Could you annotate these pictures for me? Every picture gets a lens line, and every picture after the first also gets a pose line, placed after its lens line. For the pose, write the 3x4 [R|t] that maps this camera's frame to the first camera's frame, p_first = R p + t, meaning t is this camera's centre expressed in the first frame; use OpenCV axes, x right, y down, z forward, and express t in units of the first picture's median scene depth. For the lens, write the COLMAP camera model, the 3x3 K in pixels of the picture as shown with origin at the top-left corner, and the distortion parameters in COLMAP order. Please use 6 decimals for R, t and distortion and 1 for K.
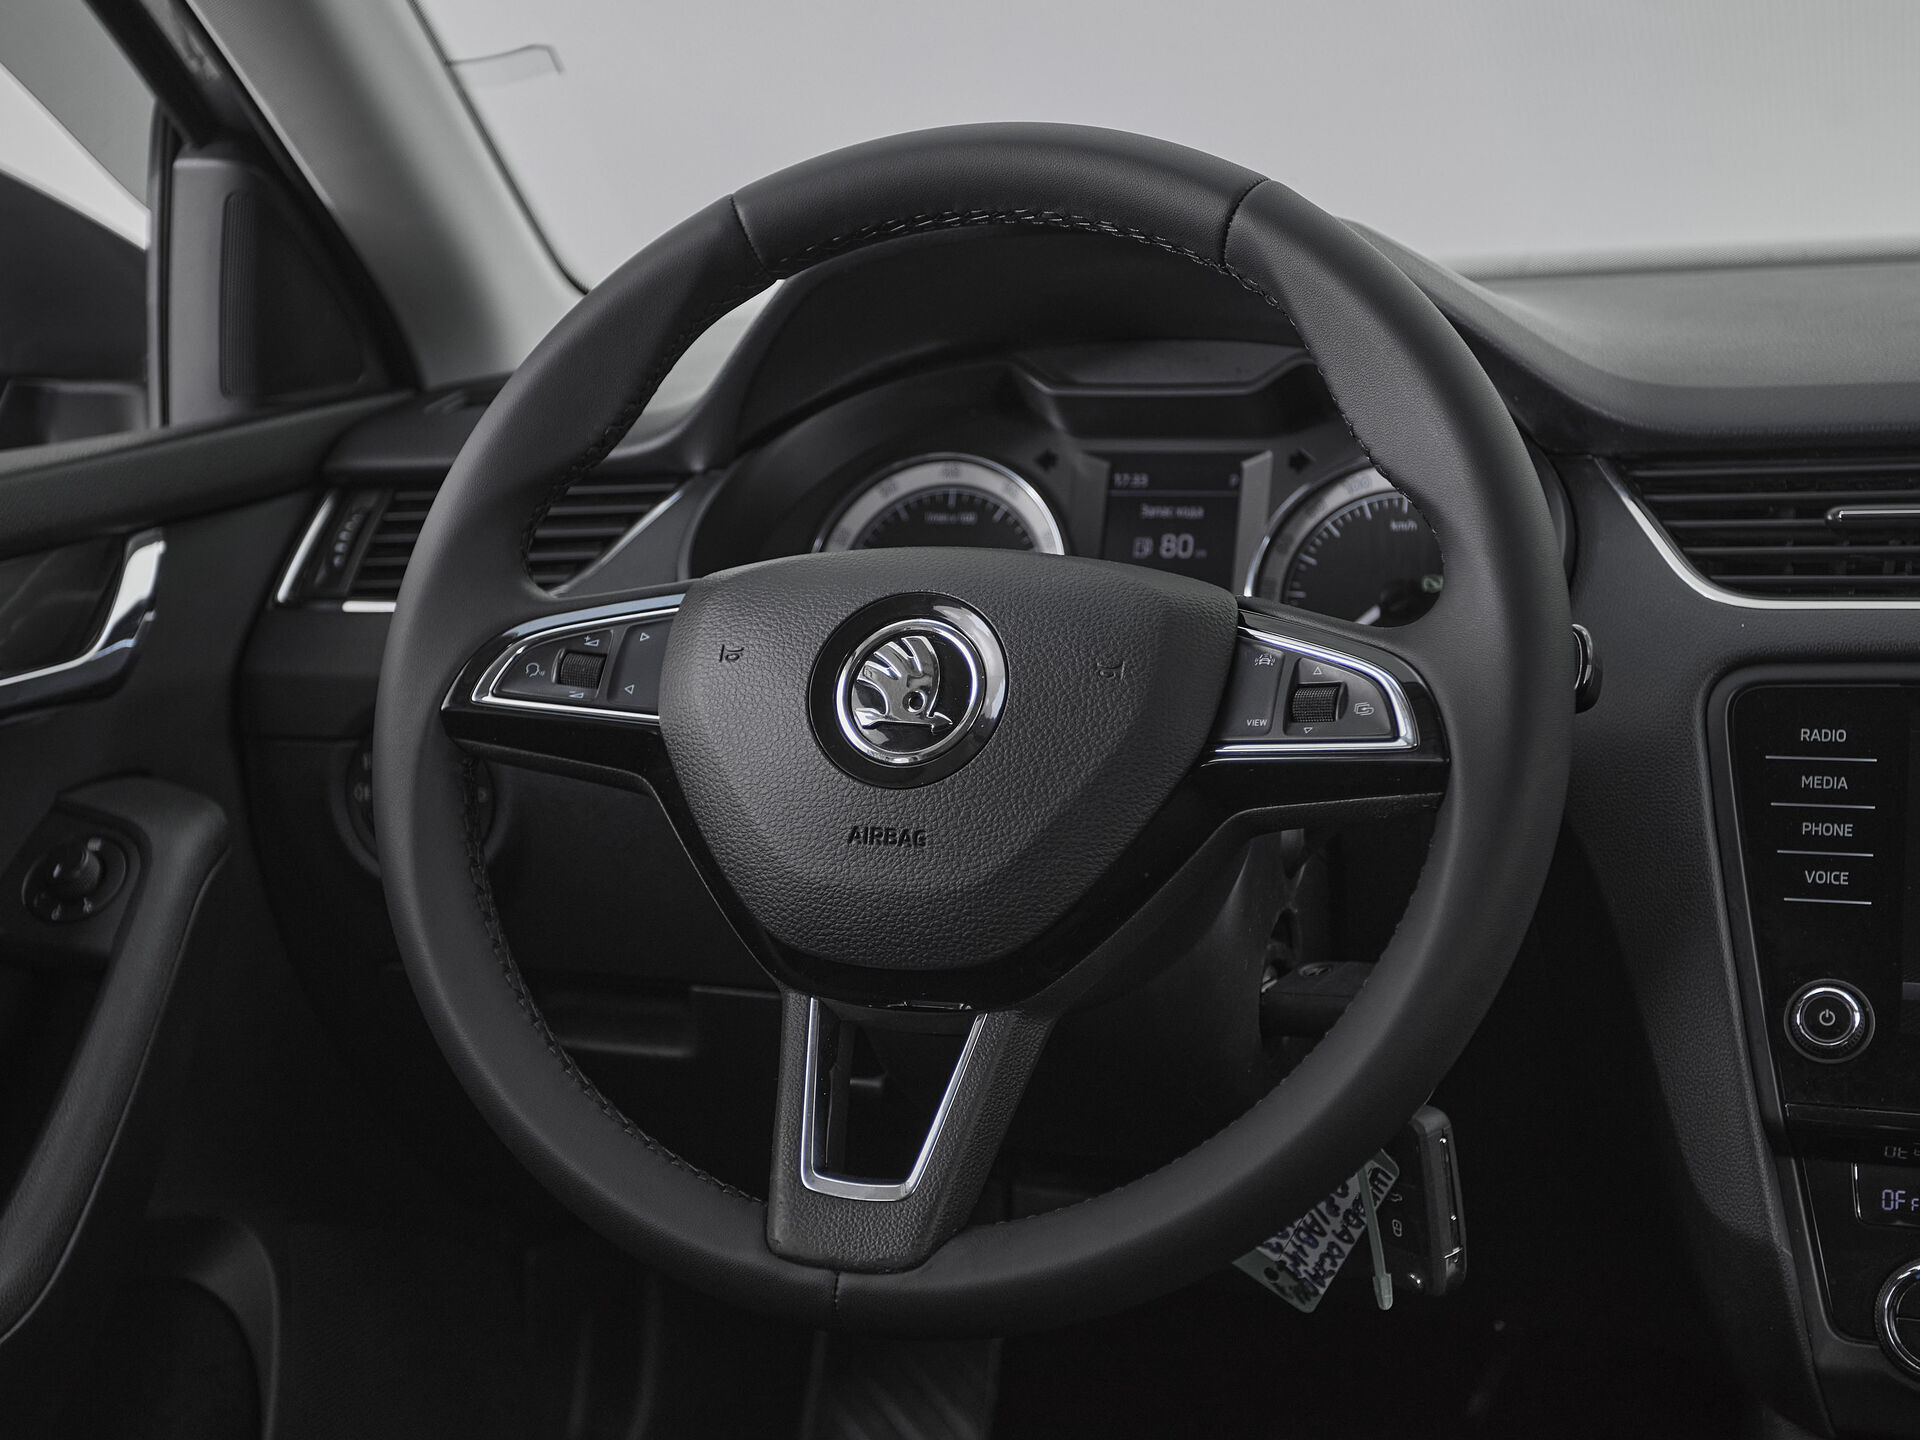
lens RADIAL K [[2635.9, 0, 929.9], [0, 2635.9, 771.3], [0, 0, 1]] dist [0.012595, 0.043783]
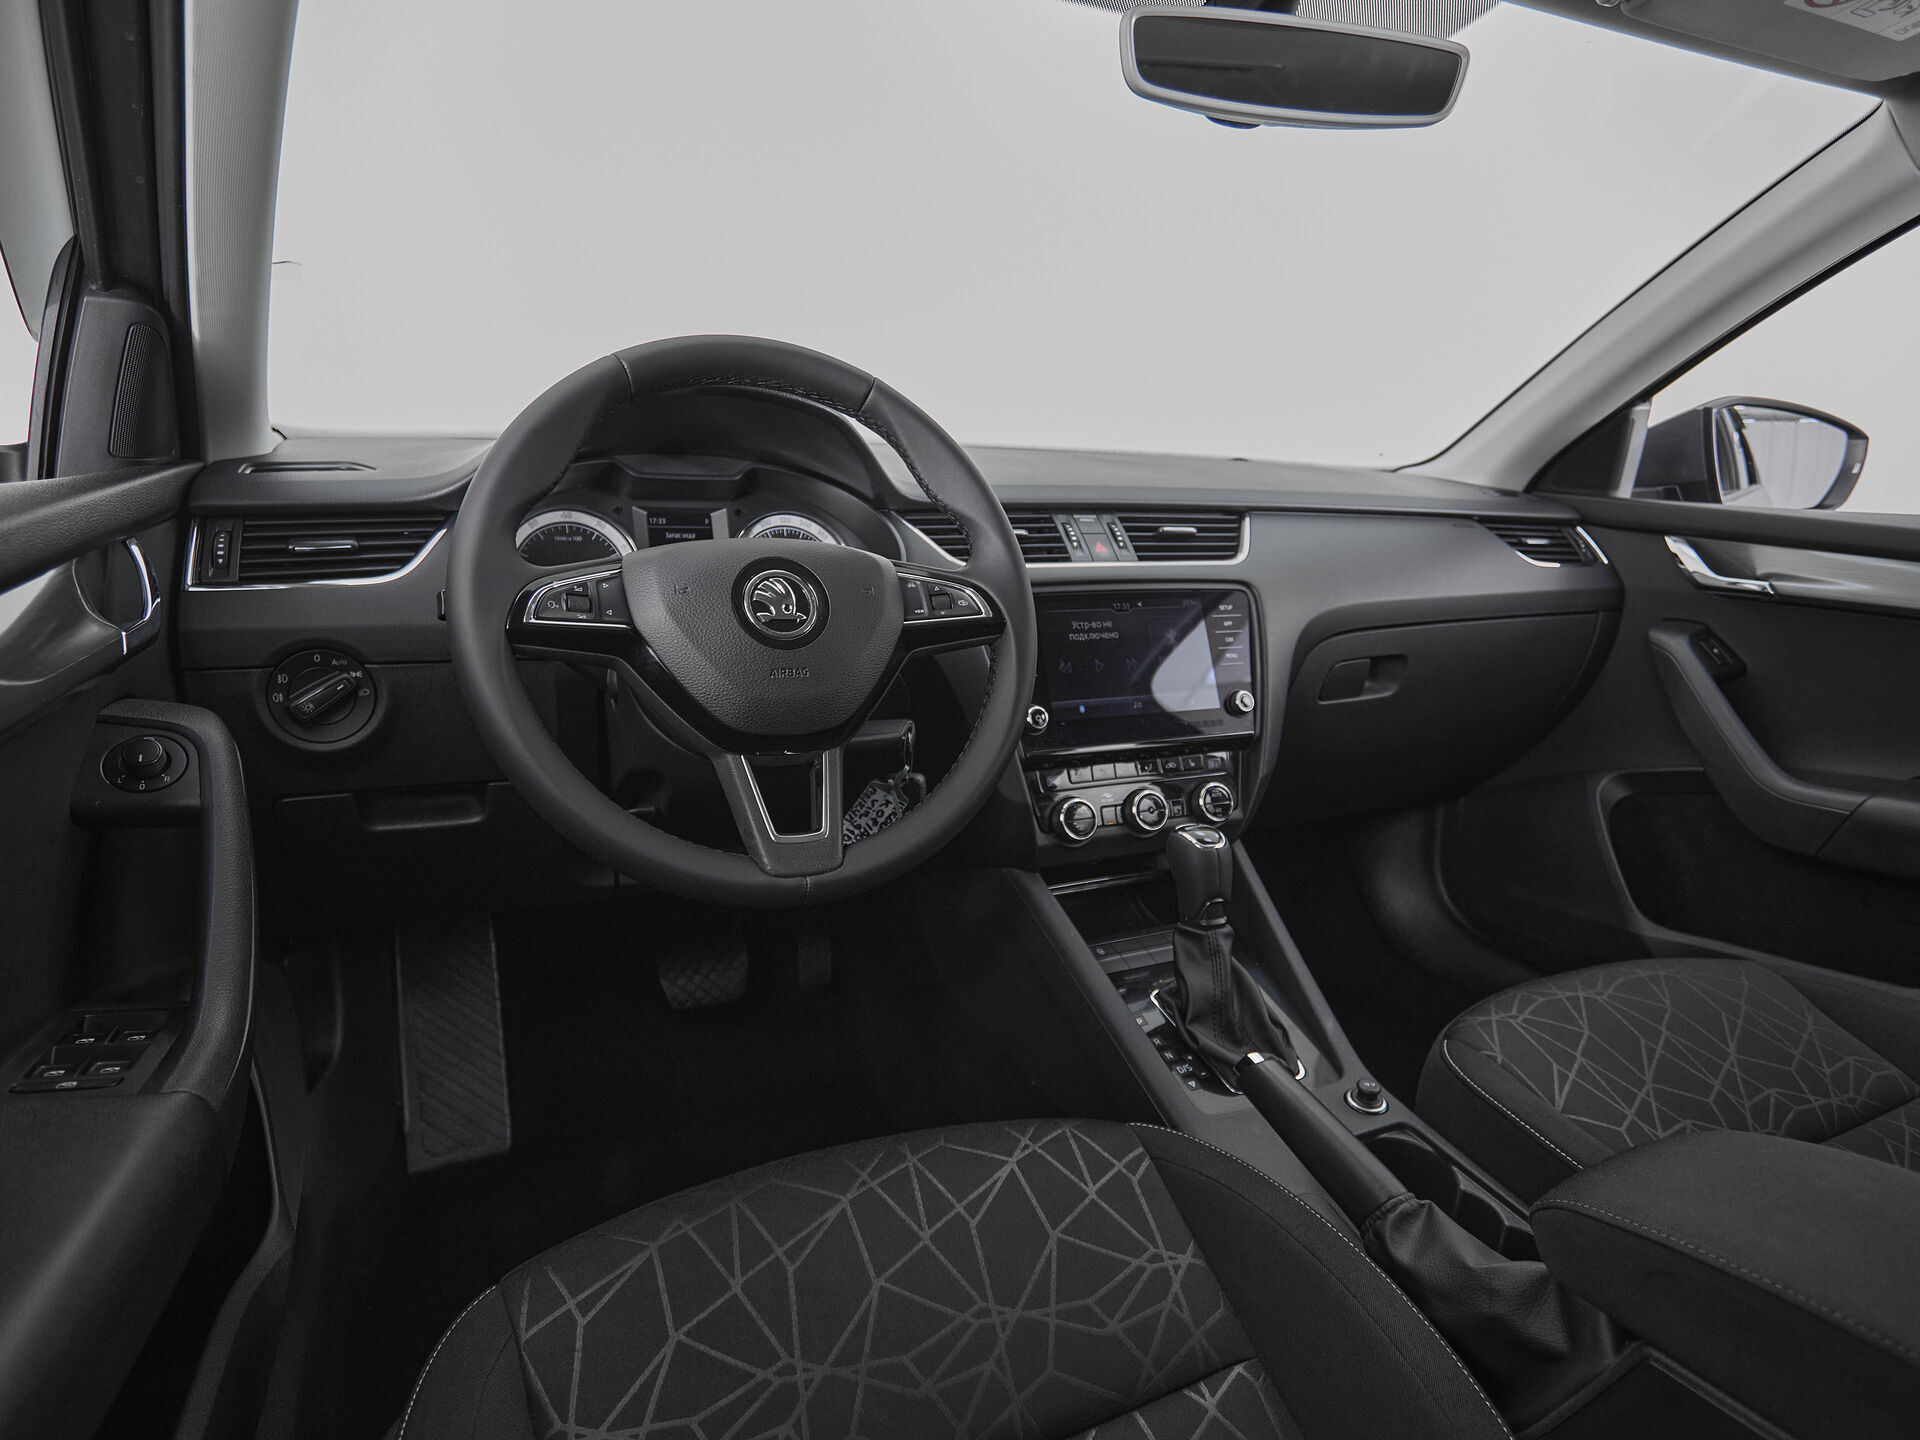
lens RADIAL K [[1072.9, 0, 936.8], [0, 1072.9, 743.3], [0, 0, 1]] dist [-0.007621, -0.000671]
pose [[0.721649, -0.119103, 0.681937, -0.469877], [0.080917, 0.992848, 0.087776, 0.013683], [-0.687514, -0.008163, 0.726125, 0.263177]]
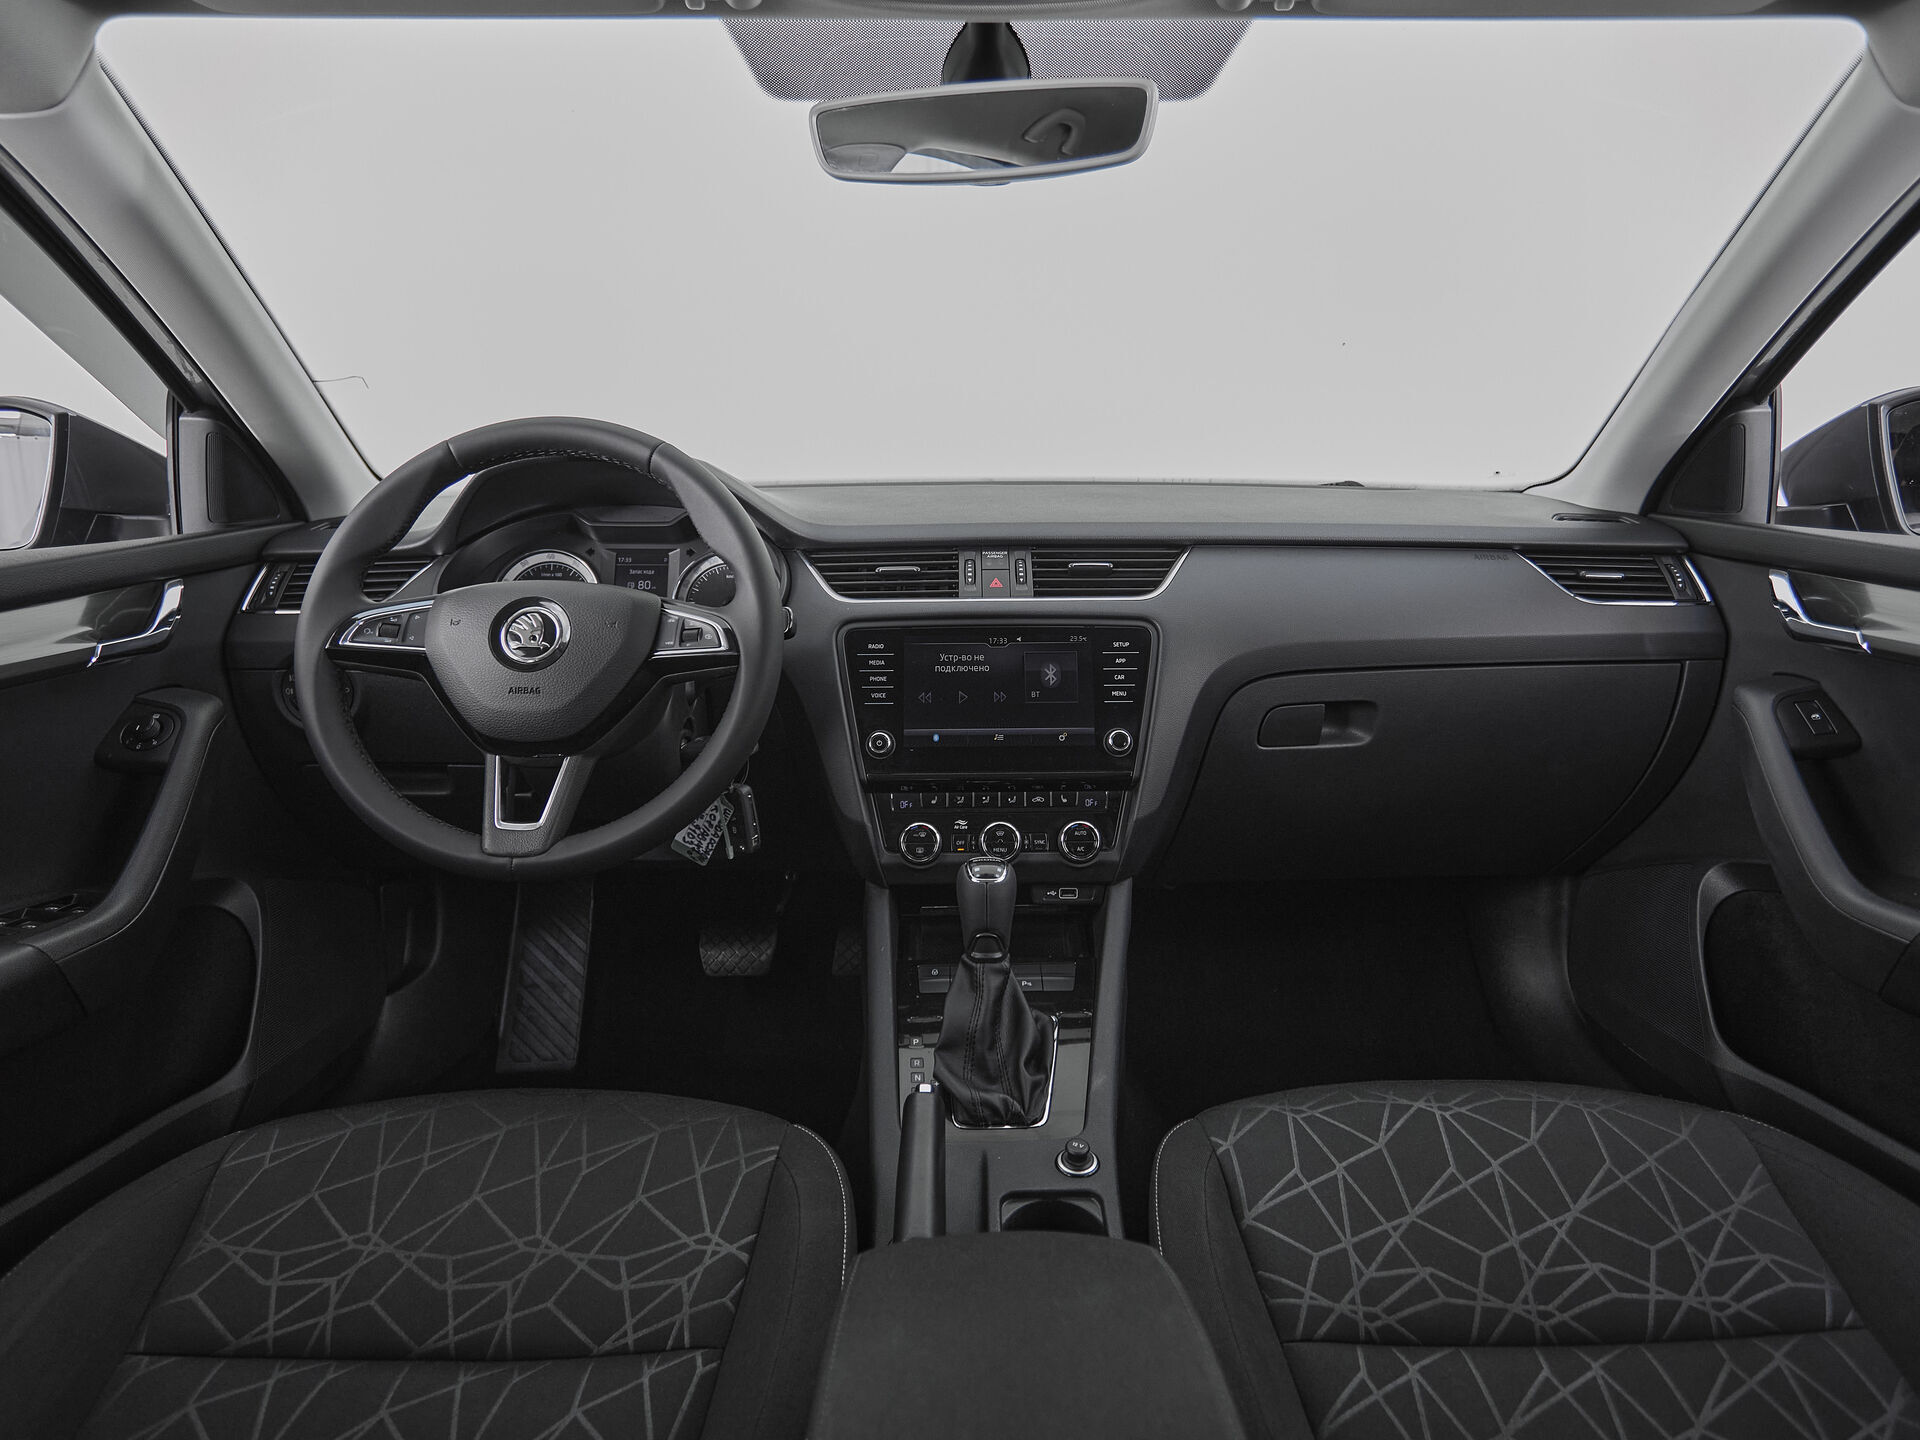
lens RADIAL K [[1060.3, 0, 960.0], [0, 1060.3, 720.0], [0, 0, 1]] dist [-0.004096, -0.001383]
pose [[0.936320, -0.047141, 0.347970, 0.018583], [0.038920, 0.998774, 0.030584, 0.034585], [-0.348985, -0.015094, 0.937007, -0.114010]]
